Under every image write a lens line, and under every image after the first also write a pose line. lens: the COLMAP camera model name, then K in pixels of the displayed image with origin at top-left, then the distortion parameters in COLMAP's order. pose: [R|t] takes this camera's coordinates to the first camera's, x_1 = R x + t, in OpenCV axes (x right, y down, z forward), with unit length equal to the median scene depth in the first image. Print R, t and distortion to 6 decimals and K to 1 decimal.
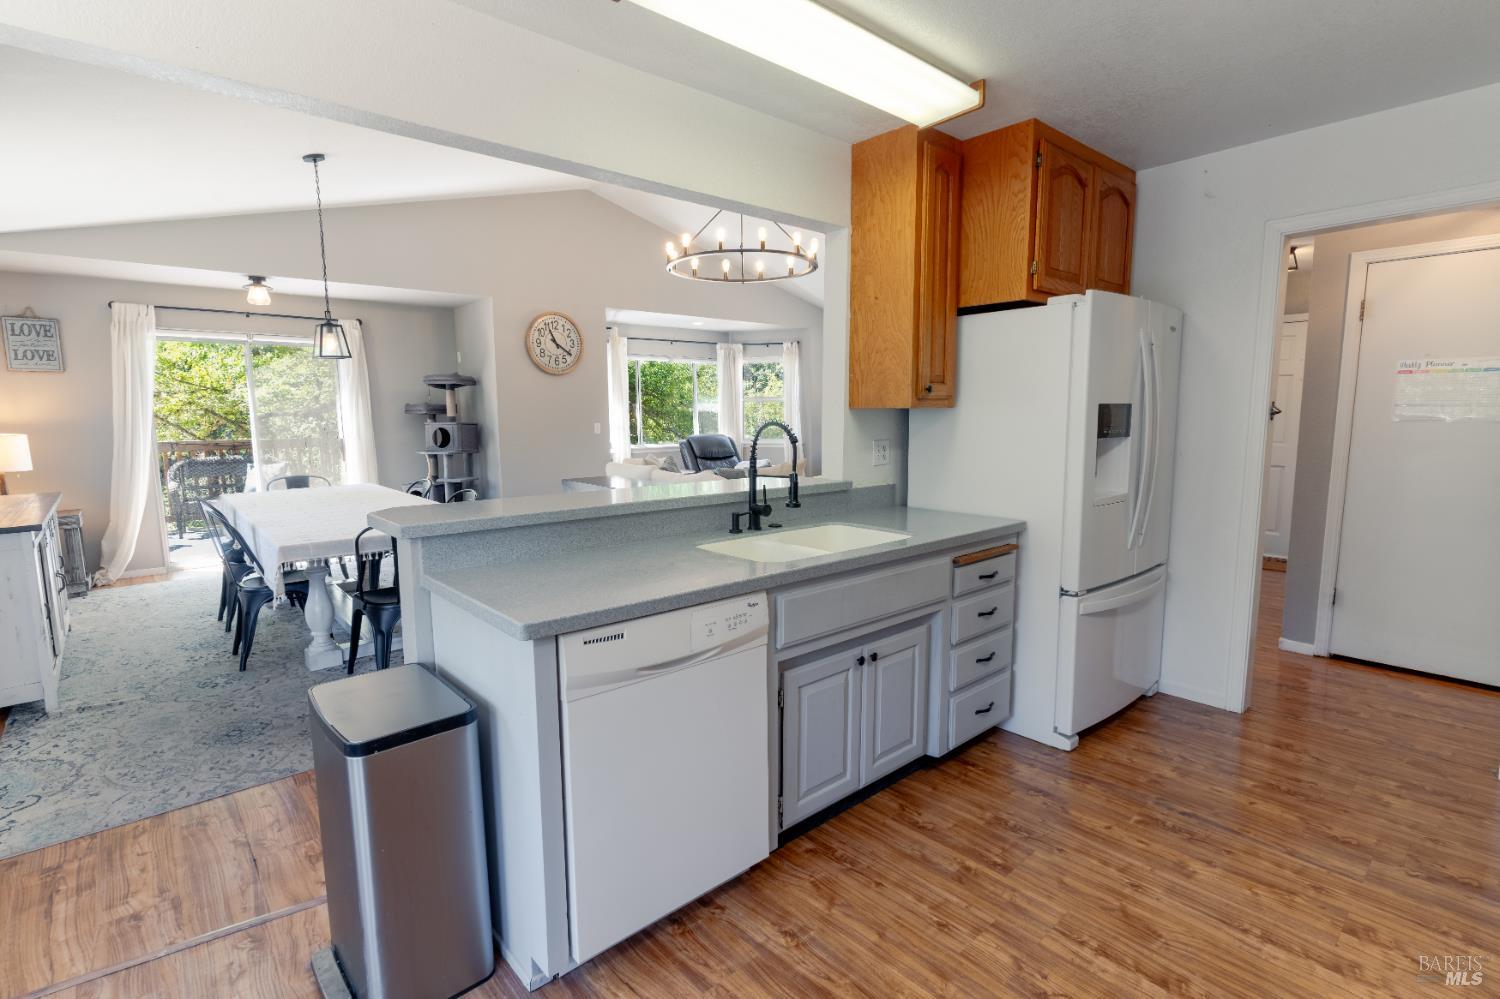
lens RADIAL K [[708.2, 0, 748.9], [0, 708.2, 497.3], [0, 0, 1]] dist [0.001279, 0.000399]
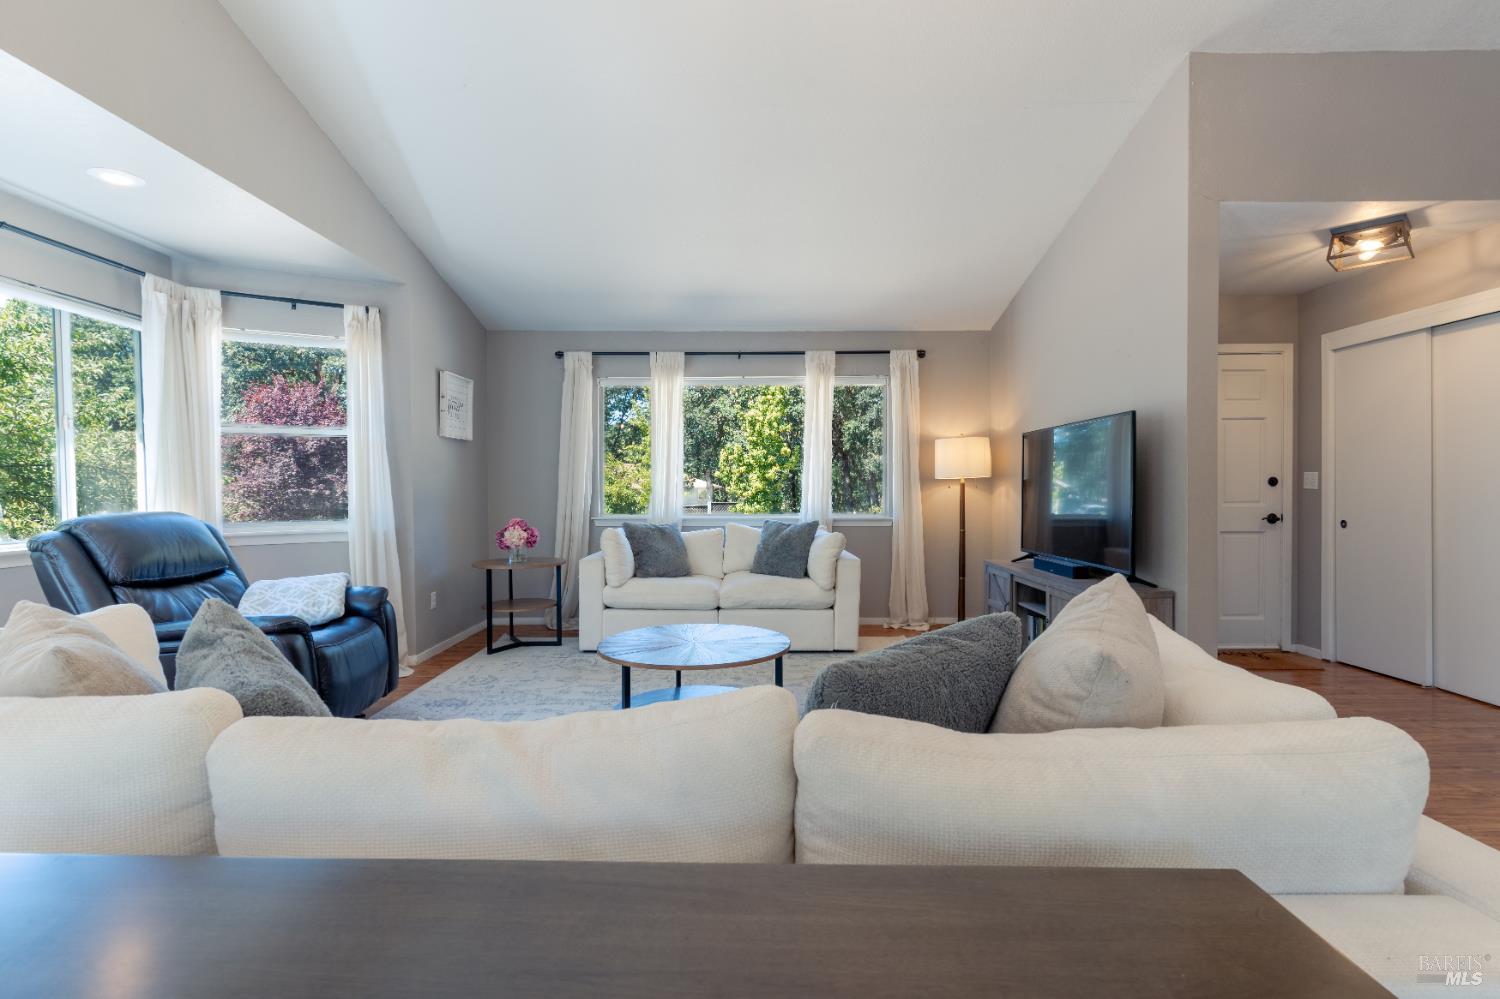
lens RADIAL K [[708.2, 0, 748.9], [0, 708.2, 497.3], [0, 0, 1]] dist [0.001279, 0.000399]
pose [[0.669361, -0.002943, 0.742932, -0.153576], [0.088390, 0.993205, -0.075702, -0.059041], [-0.737661, 0.116340, 0.665073, 0.734516]]
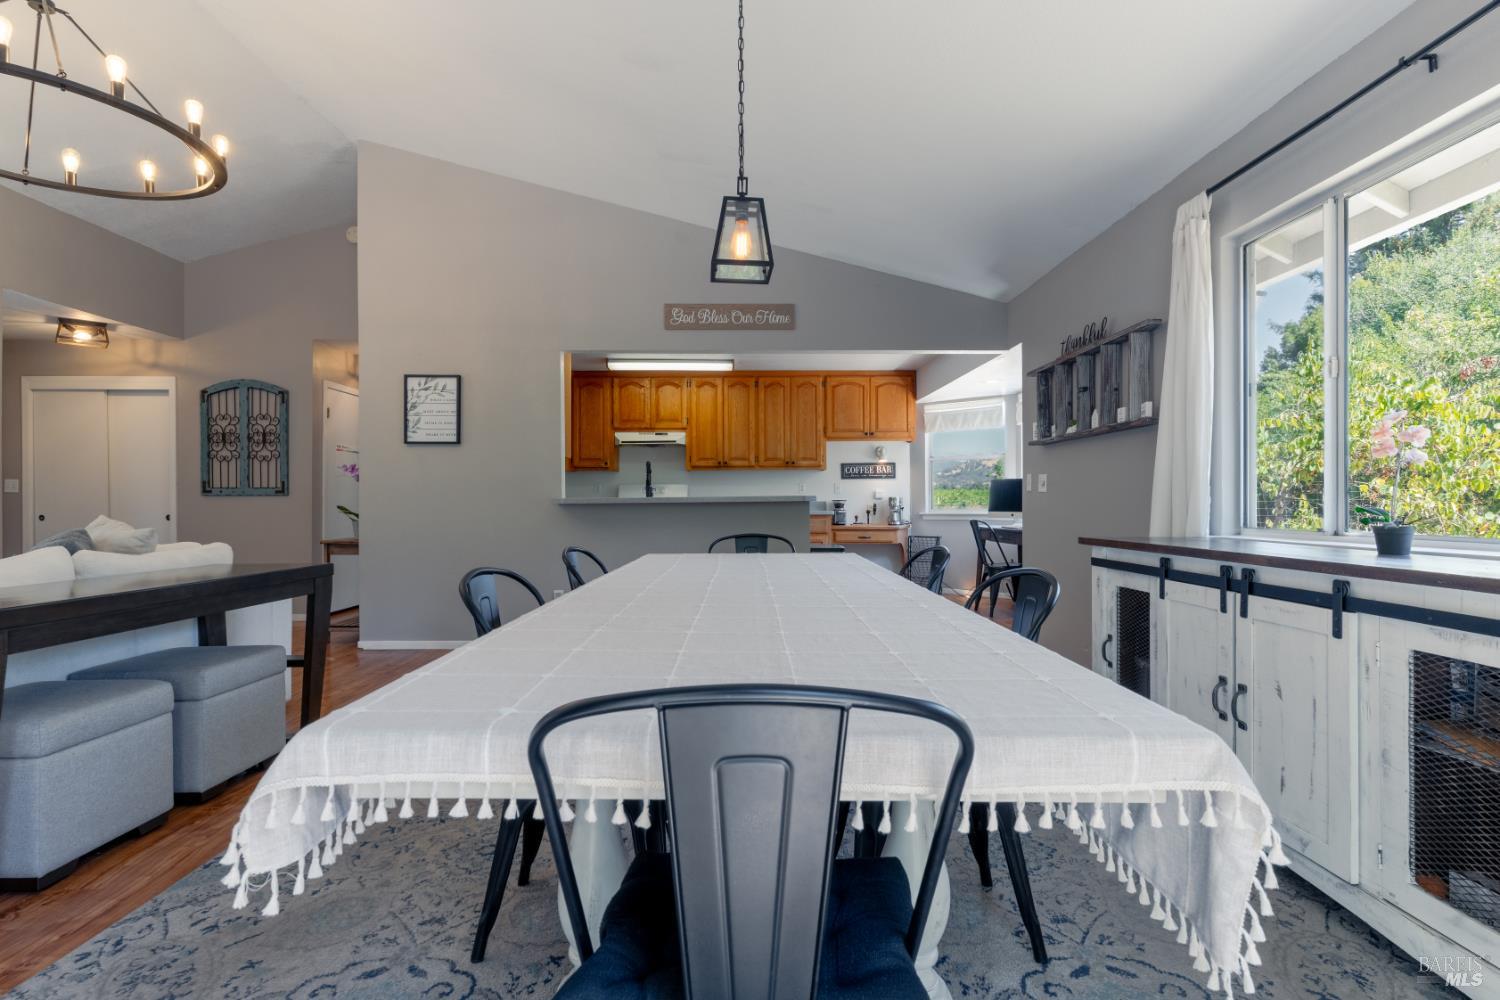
lens RADIAL K [[737.9, 0, 750.0], [0, 737.9, 500.0], [0, 0, 1]] dist [0.000925, 0.000070]
pose [[-0.753200, 0.013165, 0.657659, -0.588359], [0.091449, 0.992186, 0.084873, -0.055359], [-0.651403, 0.124068, -0.748519, 0.880218]]
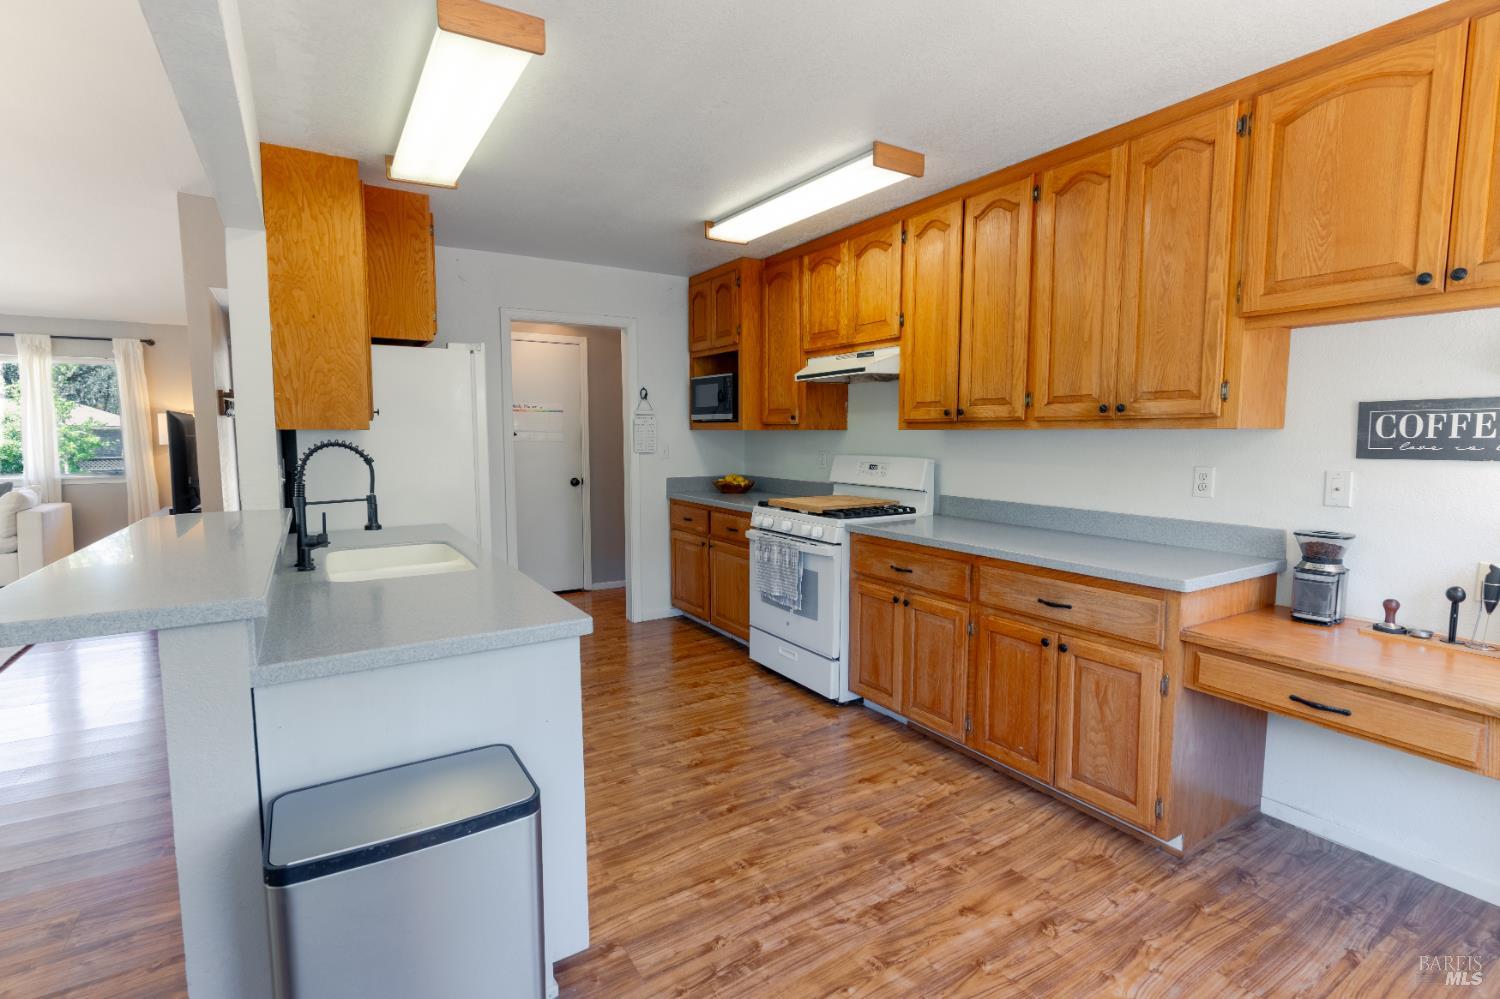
lens RADIAL K [[705.6, 0, 751.7], [0, 705.6, 497.9], [0, 0, 1]] dist [0.002749, 0.000122]
pose [[0.164426, -0.085351, 0.982690, -0.282619], [0.119988, 0.990582, 0.065959, -0.011211], [-0.979064, 0.107066, 0.173118, 0.111865]]
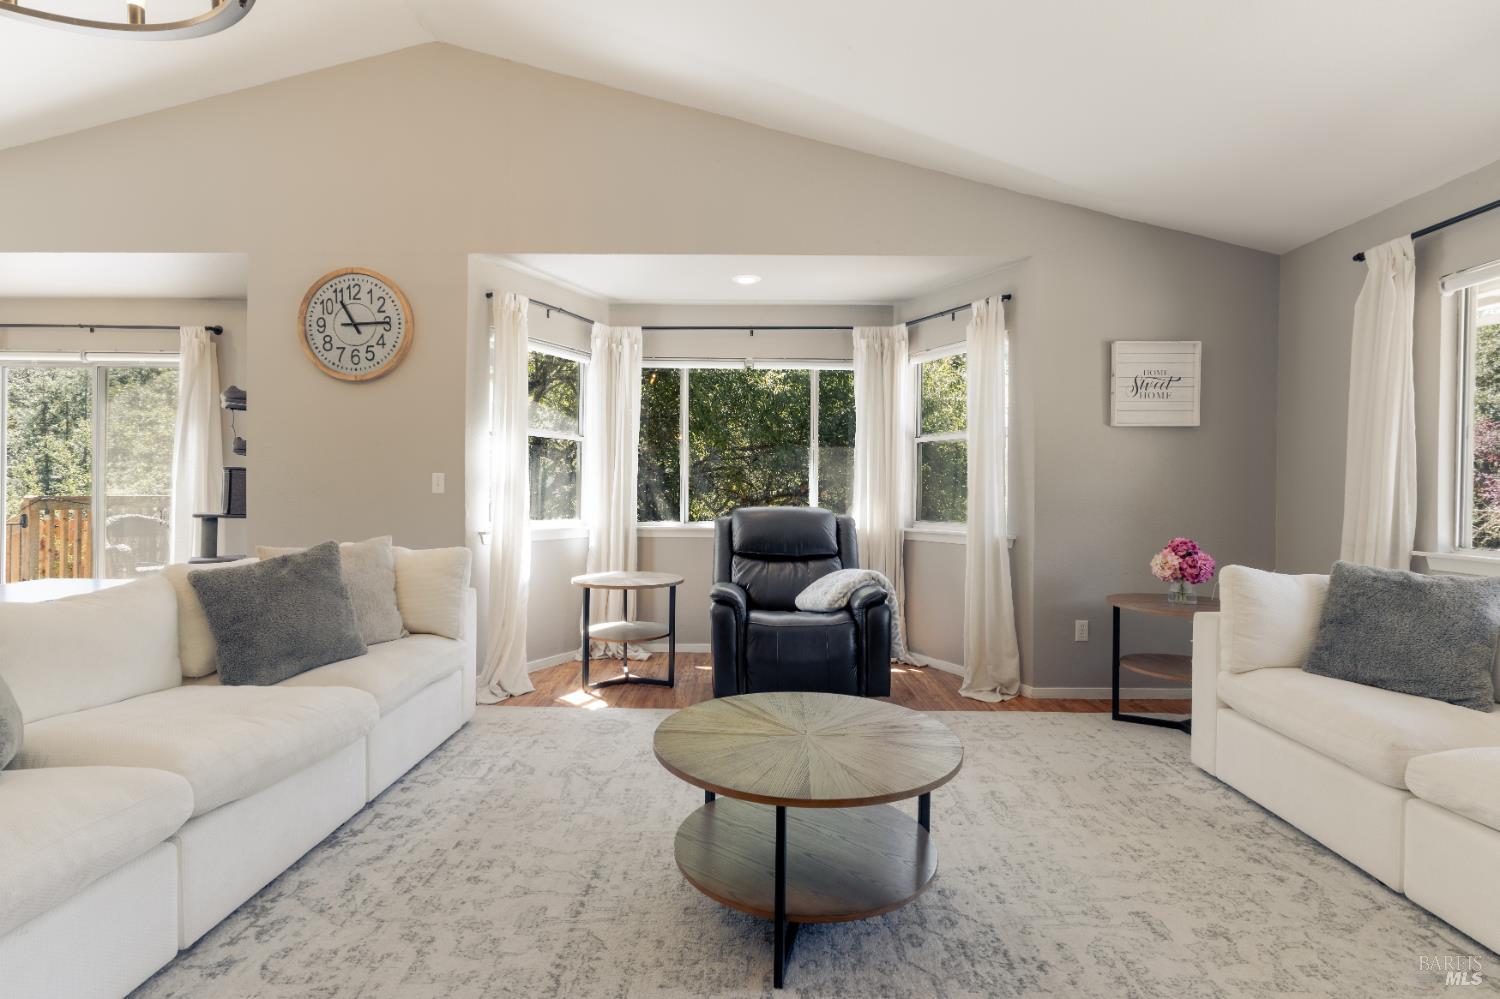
lens RADIAL K [[708.2, 0, 748.9], [0, 708.2, 497.3], [0, 0, 1]] dist [0.001279, 0.000399]
pose [[0.742863, 0.020814, -0.669120, 0.327690], [-0.096917, 0.992330, -0.076730, -0.075100], [0.662391, 0.121849, 0.739183, 0.834048]]
